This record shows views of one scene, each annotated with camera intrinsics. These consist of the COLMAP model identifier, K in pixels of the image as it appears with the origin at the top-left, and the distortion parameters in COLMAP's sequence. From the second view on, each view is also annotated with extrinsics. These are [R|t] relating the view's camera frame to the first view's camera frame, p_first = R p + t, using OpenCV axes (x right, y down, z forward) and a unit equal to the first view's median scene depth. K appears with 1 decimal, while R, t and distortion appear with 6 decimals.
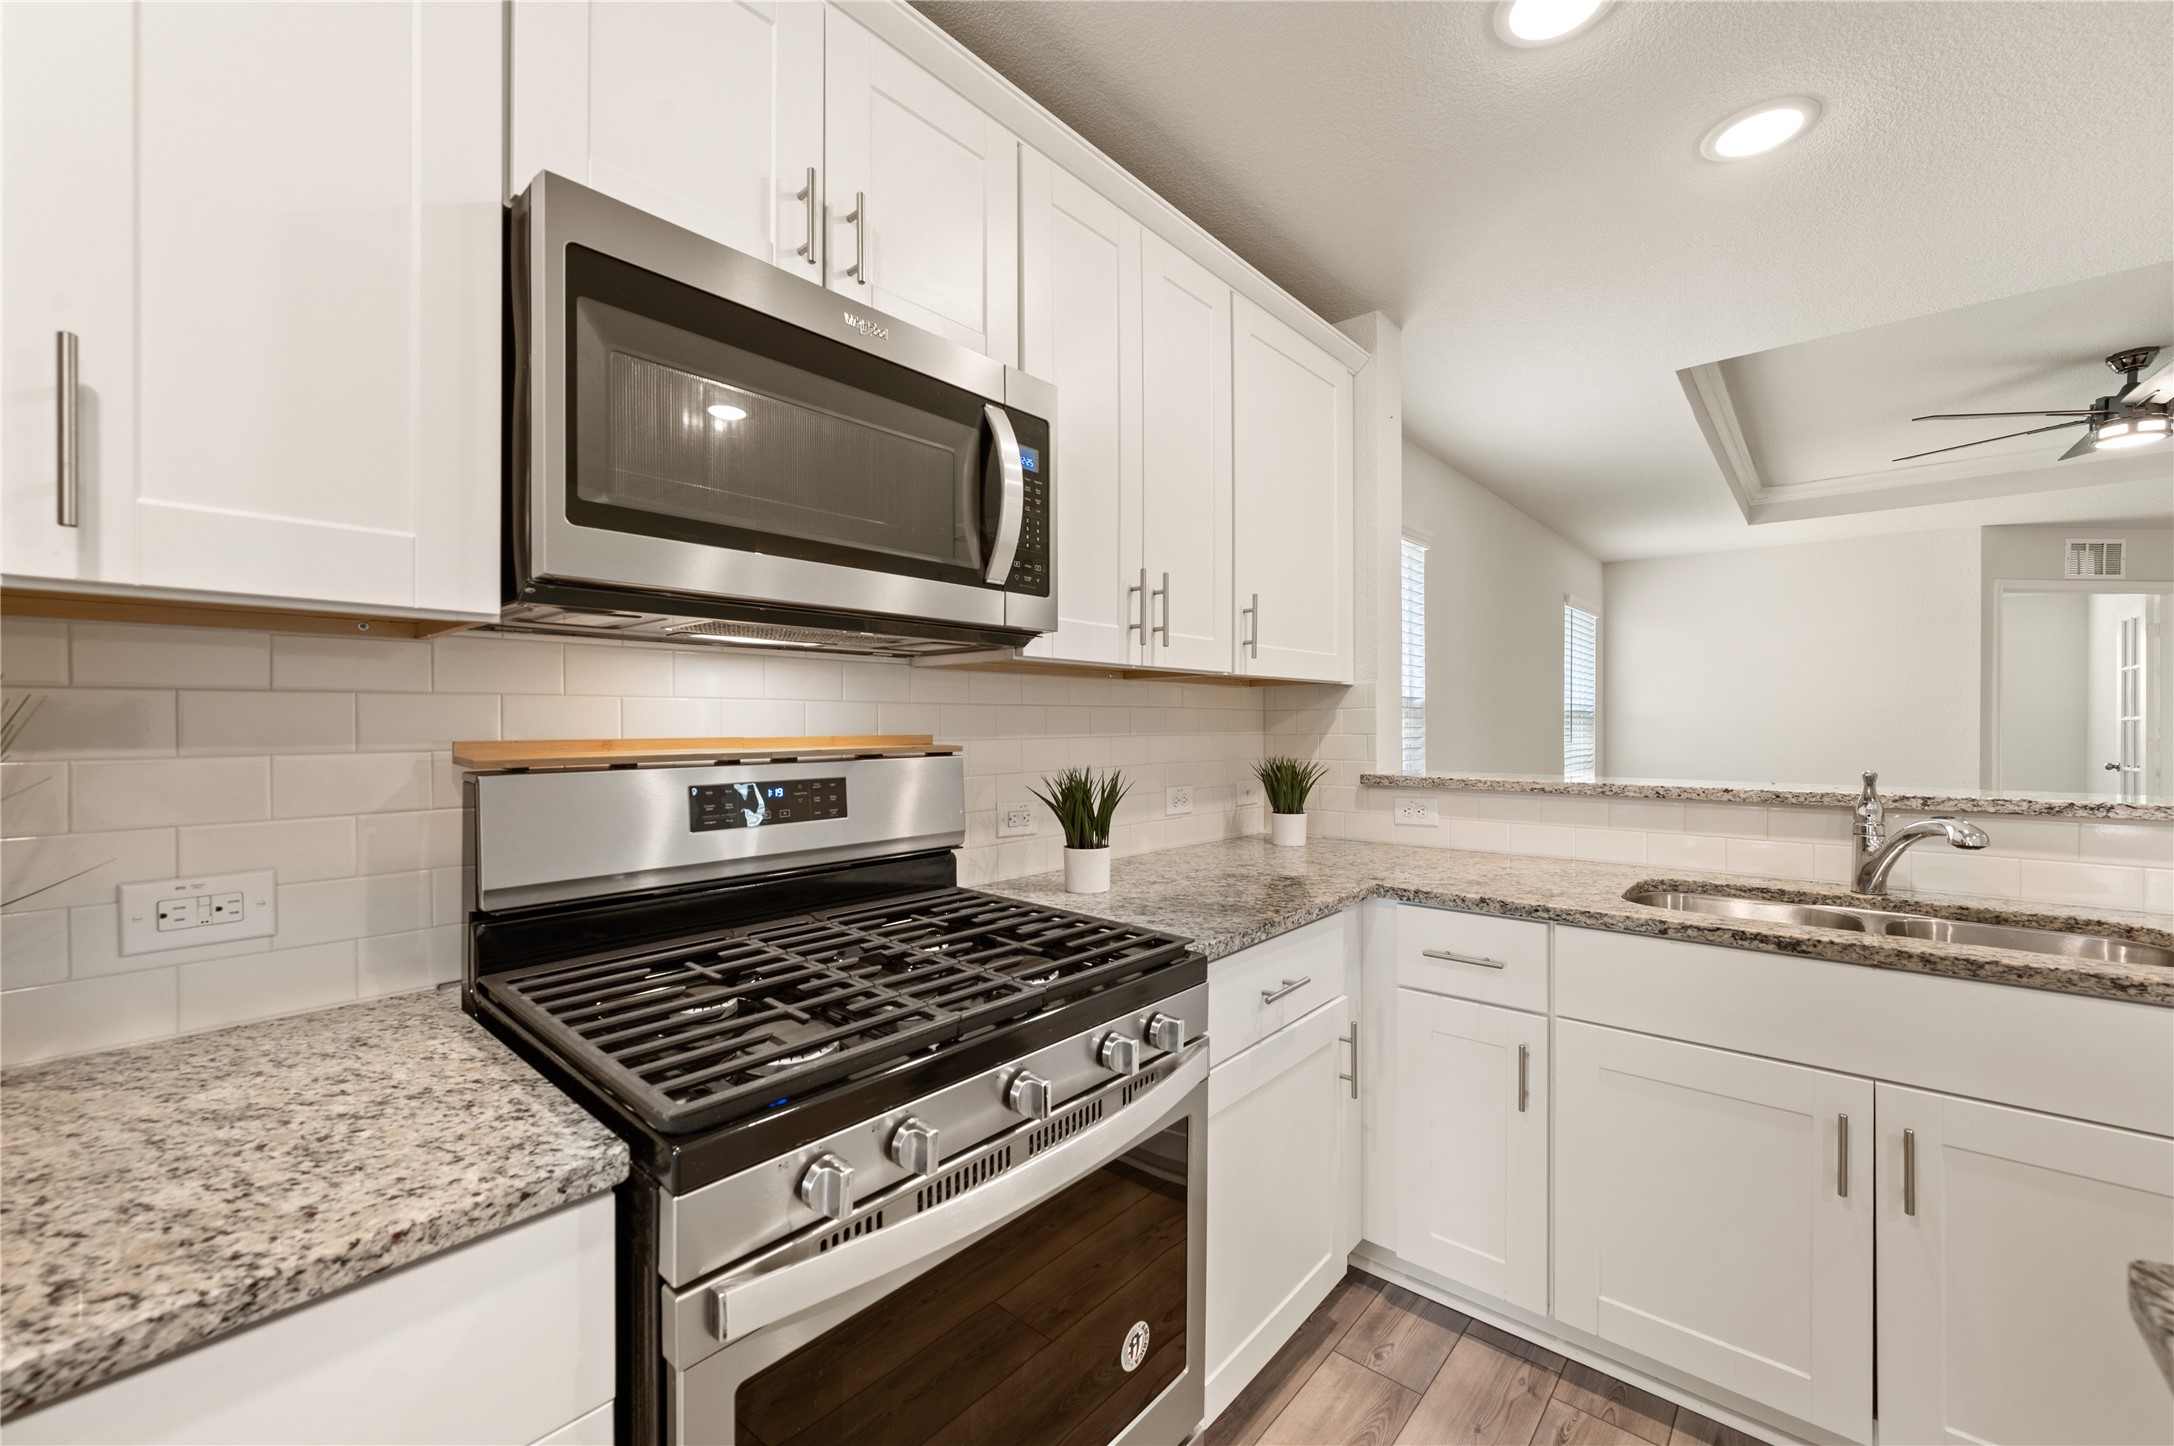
lens RADIAL K [[865.0, 0, 1085.5], [0, 865.0, 719.3], [0, 0, 1]] dist [-0.001369, -0.000386]
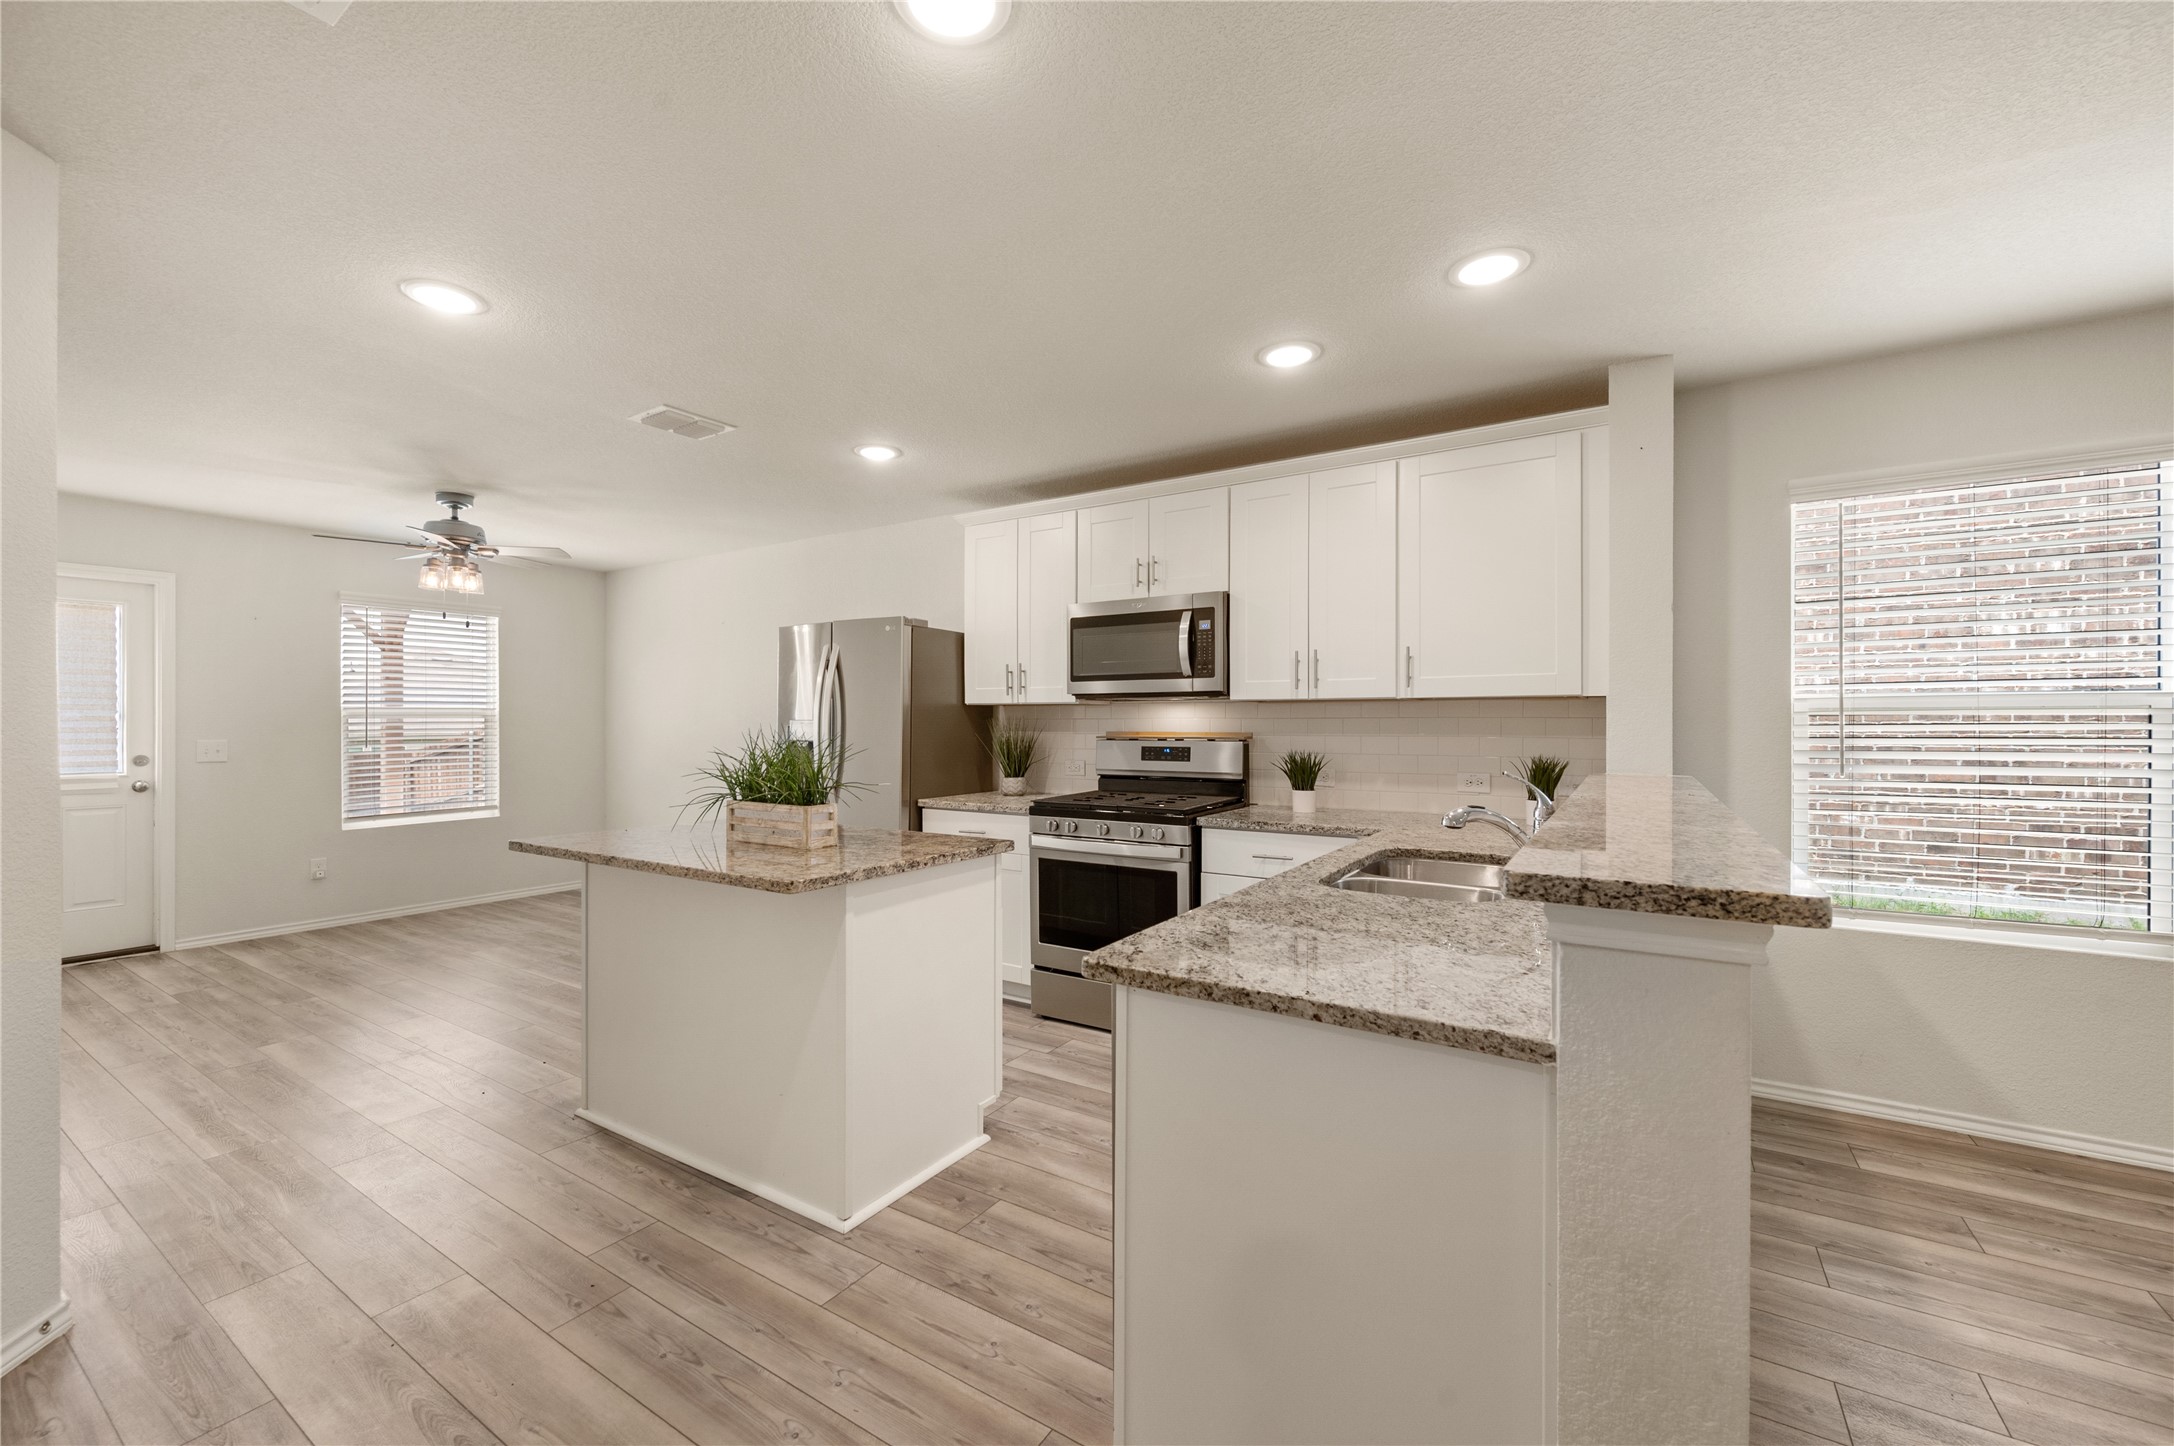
lens RADIAL K [[857.7, 0, 1087.0], [0, 857.7, 723.0], [0, 0, 1]] dist [-0.011678, -0.000088]
pose [[0.158158, -0.000599, -0.987414, 1.902192], [0.000525, 1.000000, -0.000522, -0.006010], [0.987414, -0.000436, 0.158158, 0.205386]]
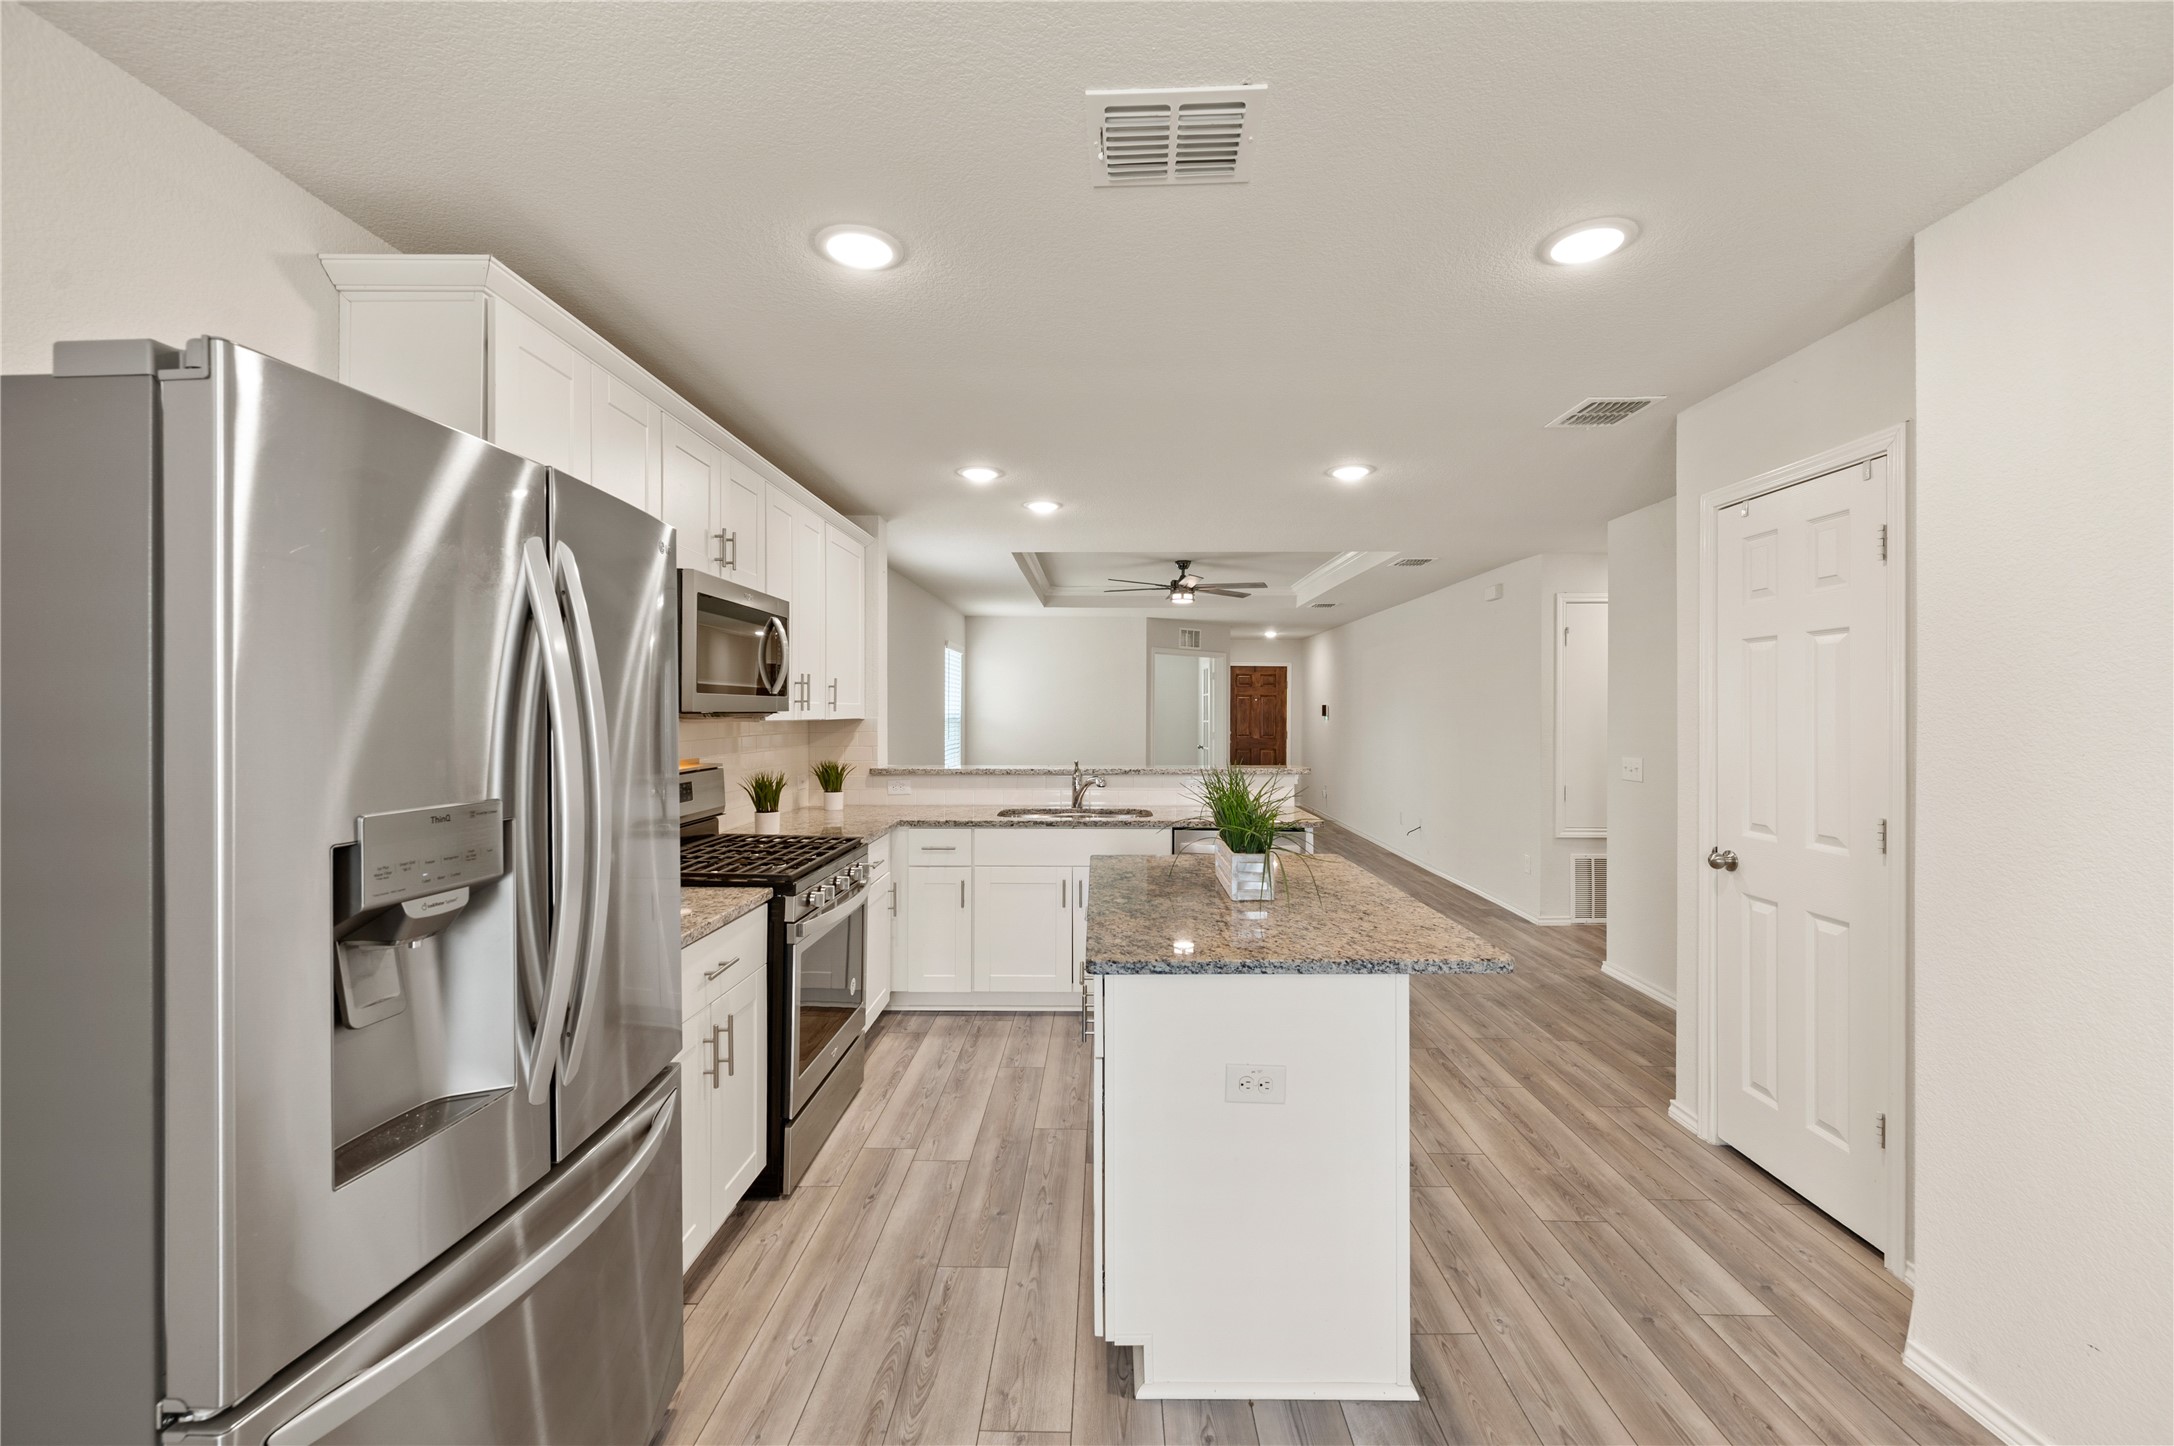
lens RADIAL K [[877.5, 0, 1092.9], [0, 877.5, 713.6], [0, 0, 1]] dist [0.000364, 0.000068]
pose [[0.761250, -0.000330, 0.648458, -0.740505], [-0.003770, 0.999981, 0.004935, -0.089559], [-0.648447, -0.006202, 0.761234, -1.005153]]
